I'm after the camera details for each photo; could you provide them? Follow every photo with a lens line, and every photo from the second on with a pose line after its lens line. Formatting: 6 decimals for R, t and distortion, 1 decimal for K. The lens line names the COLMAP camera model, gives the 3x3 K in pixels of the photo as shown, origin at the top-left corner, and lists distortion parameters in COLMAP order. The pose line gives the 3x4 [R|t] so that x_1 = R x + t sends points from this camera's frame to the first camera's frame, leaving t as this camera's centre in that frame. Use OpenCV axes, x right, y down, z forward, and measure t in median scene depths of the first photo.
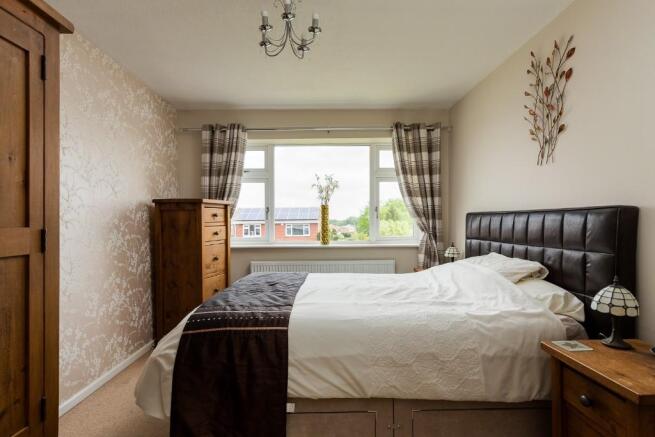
lens RADIAL K [[341.0, 0, 326.6], [0, 341.0, 225.6], [0, 0, 1]] dist [0.003874, 0.000809]
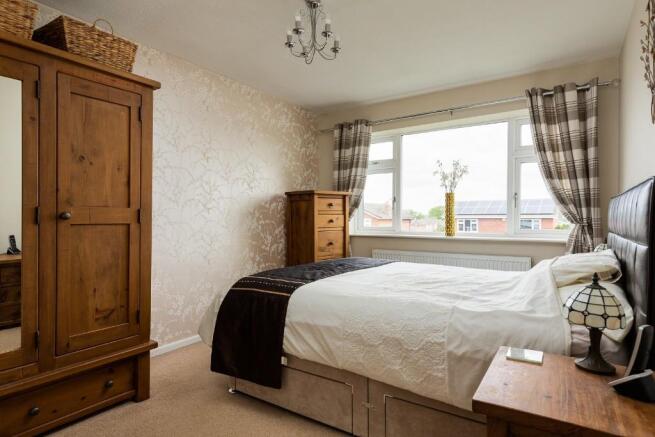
lens RADIAL K [[358.1, 0, 327.1], [0, 358.1, 216.2], [0, 0, 1]] dist [0.004789, 0.002131]
pose [[0.827654, 0.005824, -0.561209, 0.385297], [-0.011875, 0.999904, -0.007136, 0.019155], [0.561114, 0.012571, 0.827643, 0.023346]]
